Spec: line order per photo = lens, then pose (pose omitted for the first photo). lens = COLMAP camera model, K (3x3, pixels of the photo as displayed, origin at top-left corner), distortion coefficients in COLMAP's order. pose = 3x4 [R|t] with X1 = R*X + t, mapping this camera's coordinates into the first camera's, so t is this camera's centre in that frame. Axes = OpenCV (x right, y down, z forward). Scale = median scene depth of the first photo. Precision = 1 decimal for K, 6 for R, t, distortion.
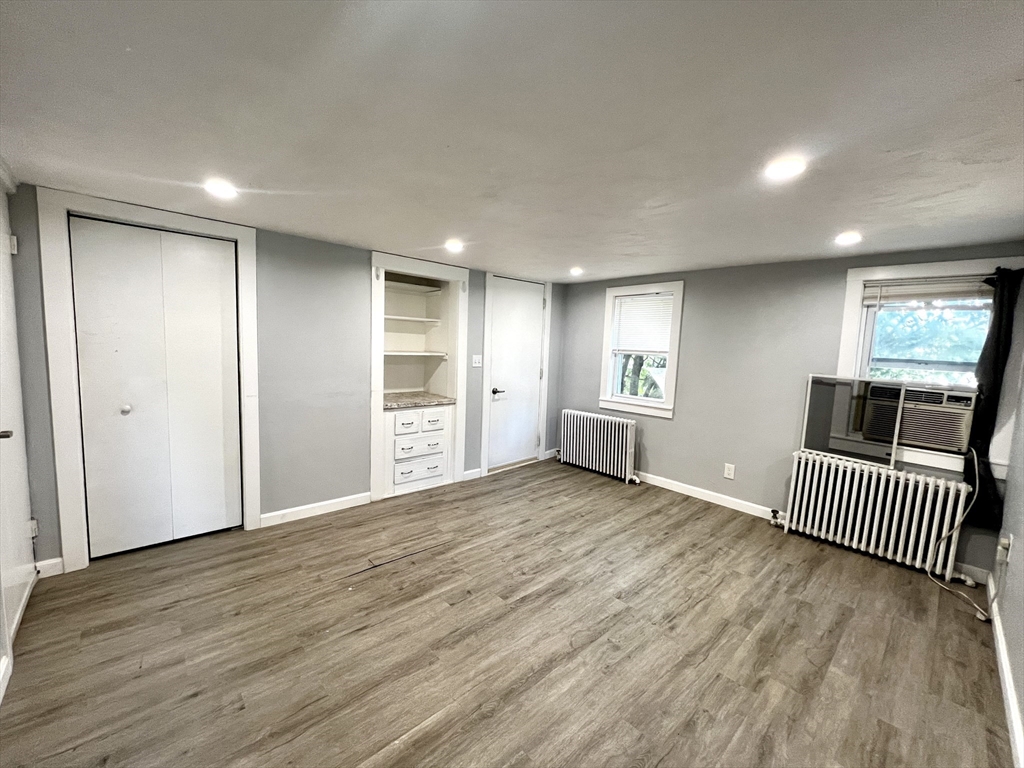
lens RADIAL K [[409.5, 0, 508.7], [0, 409.5, 382.4], [0, 0, 1]] dist [-0.000610, -0.000189]
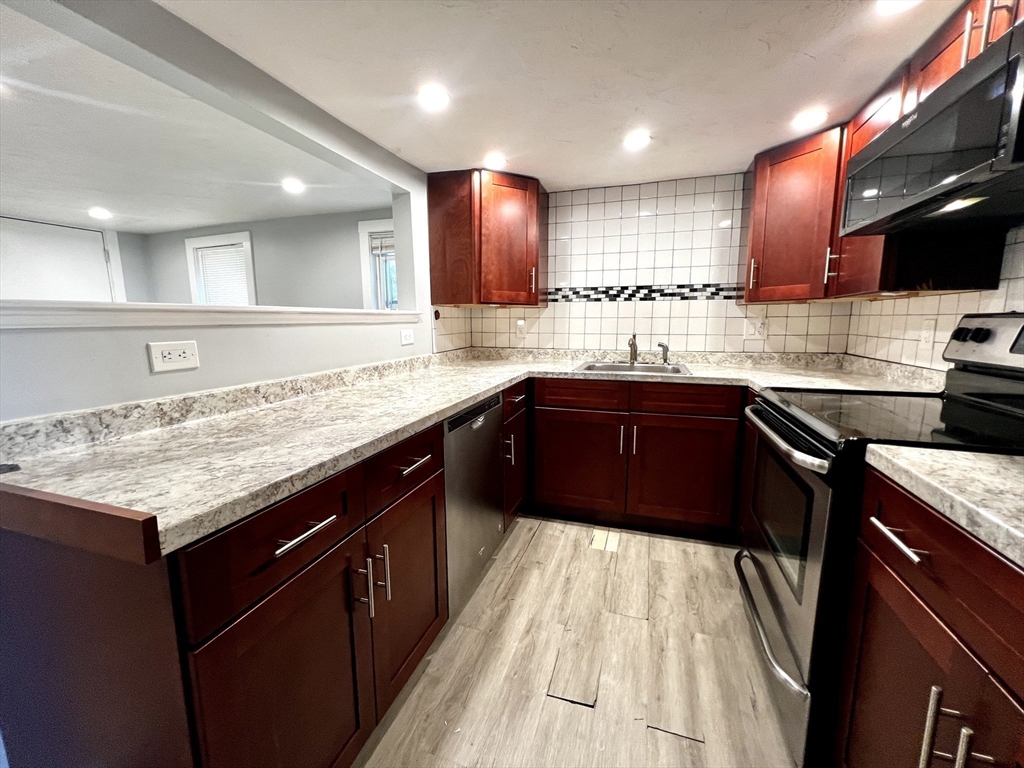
lens RADIAL K [[410.1, 0, 508.4], [0, 410.1, 381.4], [0, 0, 1]] dist [-0.001500, 0.000387]
pose [[0.878948, -0.114551, 0.462956, 0.492034], [0.086953, 0.992946, 0.080604, 0.084475], [-0.468924, -0.030591, 0.882709, -0.167947]]
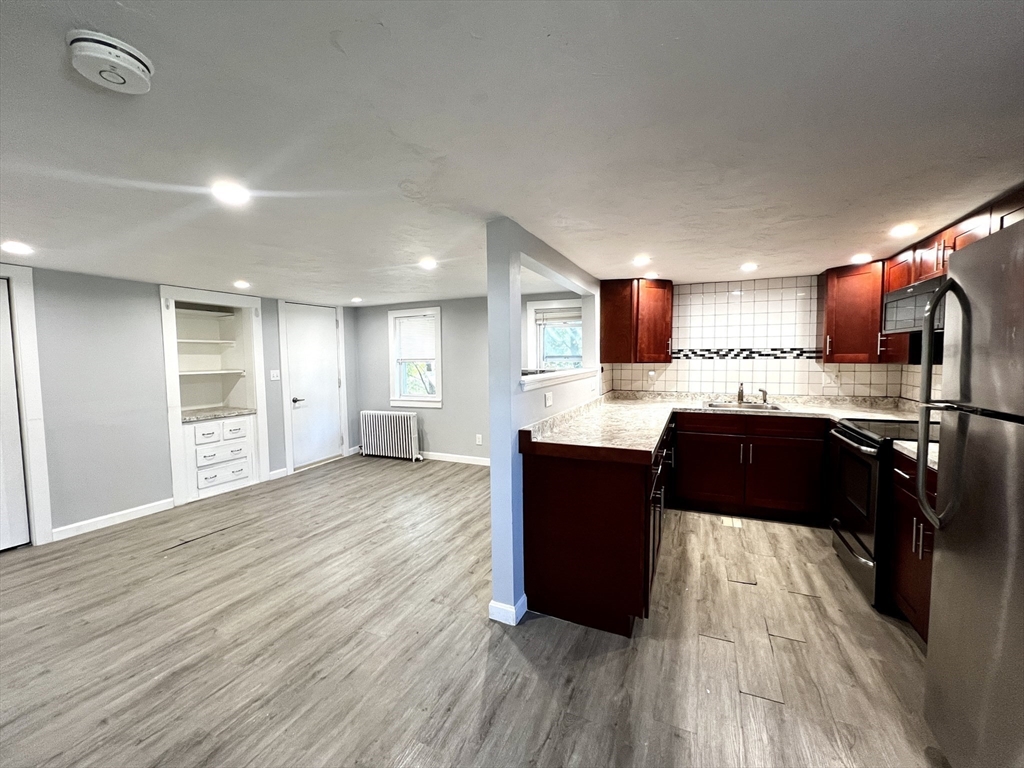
lens RADIAL K [[420.7, 0, 508.5], [0, 420.7, 382.3], [0, 0, 1]] dist [-0.001138, 0.000230]
pose [[0.921535, -0.073539, 0.381268, 0.084735], [0.084464, 0.996355, -0.011973, 0.041753], [-0.378998, 0.043237, 0.924387, -0.391708]]
